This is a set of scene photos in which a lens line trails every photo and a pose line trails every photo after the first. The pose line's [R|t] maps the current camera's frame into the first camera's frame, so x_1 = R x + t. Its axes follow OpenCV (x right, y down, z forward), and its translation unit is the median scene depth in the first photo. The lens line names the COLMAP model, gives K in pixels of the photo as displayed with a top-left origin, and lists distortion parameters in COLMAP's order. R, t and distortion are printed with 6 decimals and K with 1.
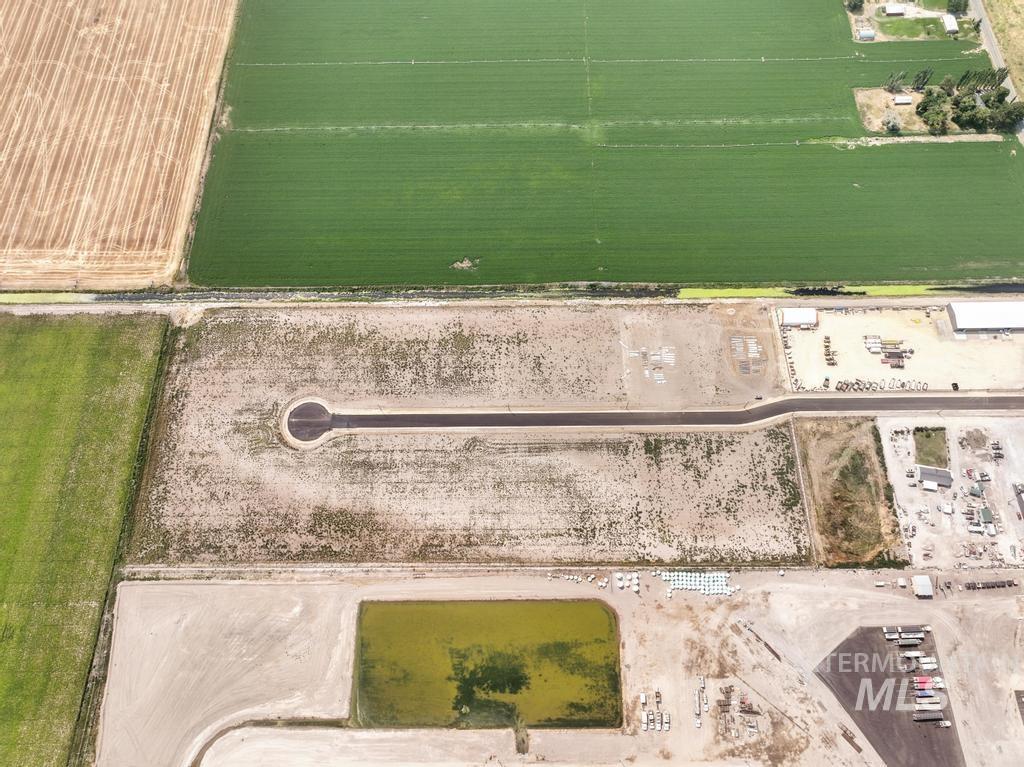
lens RADIAL K [[710.9, 0, 518.5], [0, 710.9, 383.3], [0, 0, 1]] dist [-0.005522, 0.018061]
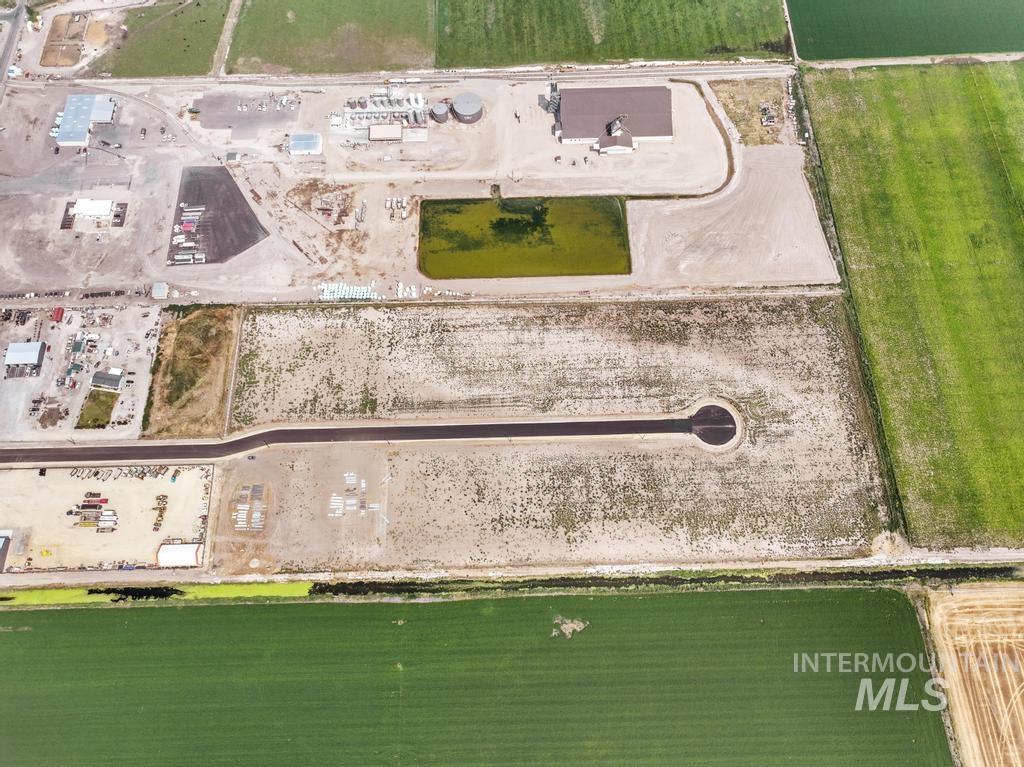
lens RADIAL K [[710.9, 0, 514.4], [0, 710.9, 378.0], [0, 0, 1]] dist [-0.005522, 0.018061]
pose [[-0.999675, 0.023187, 0.010564, -0.031502], [-0.008236, -0.686398, 0.727180, -0.625235], [0.024112, 0.726857, 0.686366, 0.277220]]
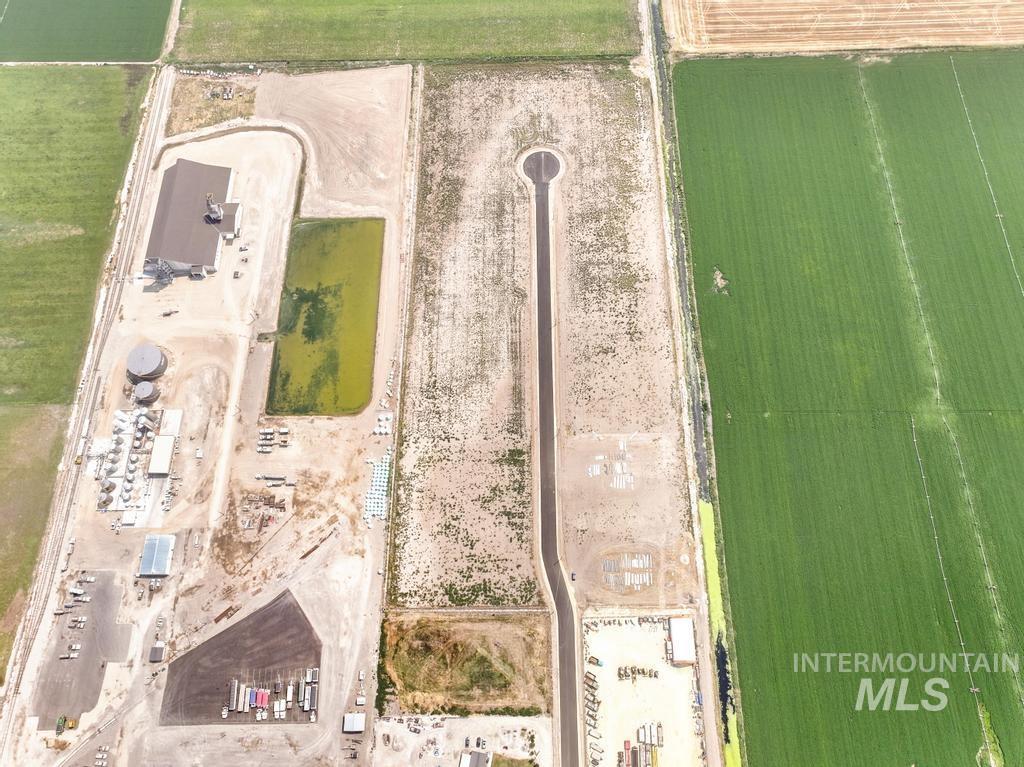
lens RADIAL K [[710.9, 0, 512.0], [0, 710.9, 386.6], [0, 0, 1]] dist [-0.005522, 0.018061]
pose [[-0.005134, 0.930542, -0.366148, 0.454745], [-0.903384, 0.152693, 0.400728, -0.309686], [0.428803, 0.332830, 0.839853, 0.148222]]
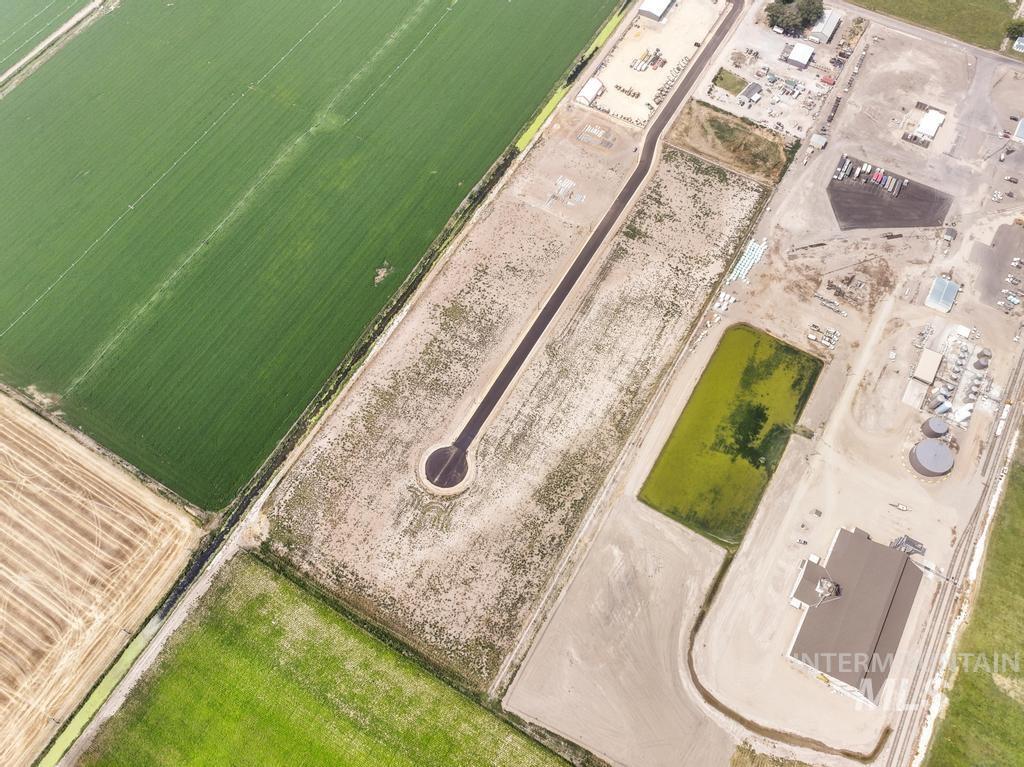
lens RADIAL K [[710.9, 0, 518.9], [0, 710.9, 381.4], [0, 0, 1]] dist [-0.005522, 0.018061]
pose [[0.513633, -0.777542, 0.362779, -0.516371], [0.785529, 0.596225, 0.165712, -0.102317], [-0.345146, 0.199859, 0.917023, 0.046980]]
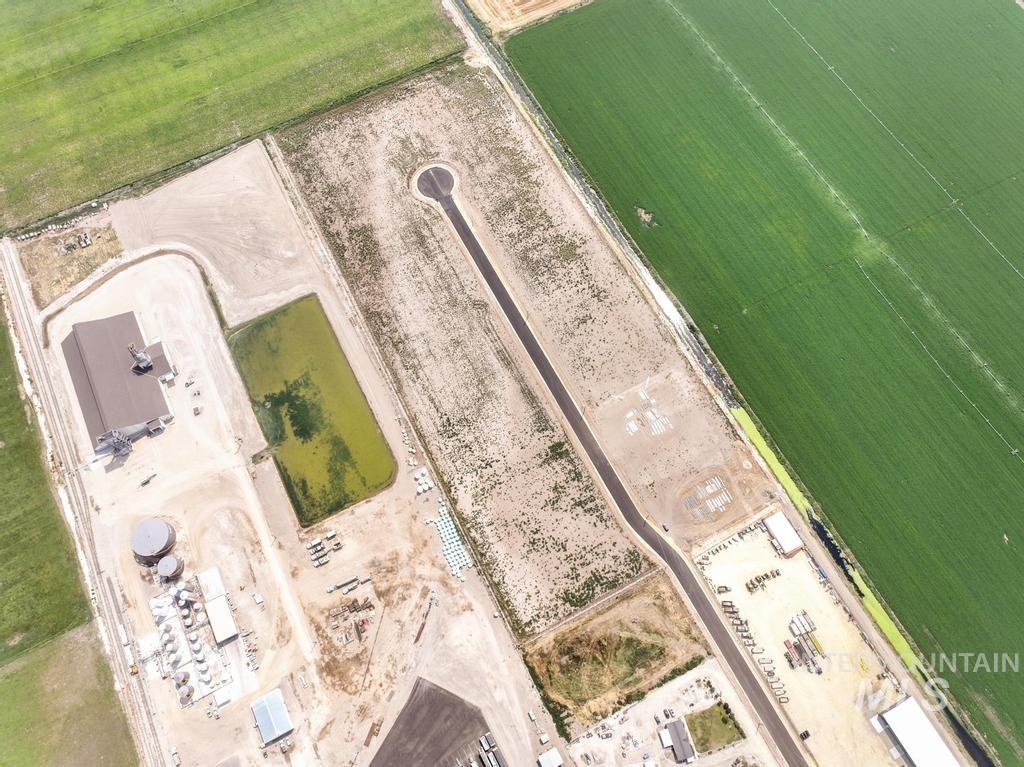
lens RADIAL K [[710.9, 0, 514.4], [0, 710.9, 386.0], [0, 0, 1]] dist [-0.005522, 0.018061]
pose [[0.458836, 0.824805, -0.330403, 0.411537], [-0.804997, 0.543295, 0.238349, -0.143906], [0.376098, 0.156610, 0.913249, 0.064894]]
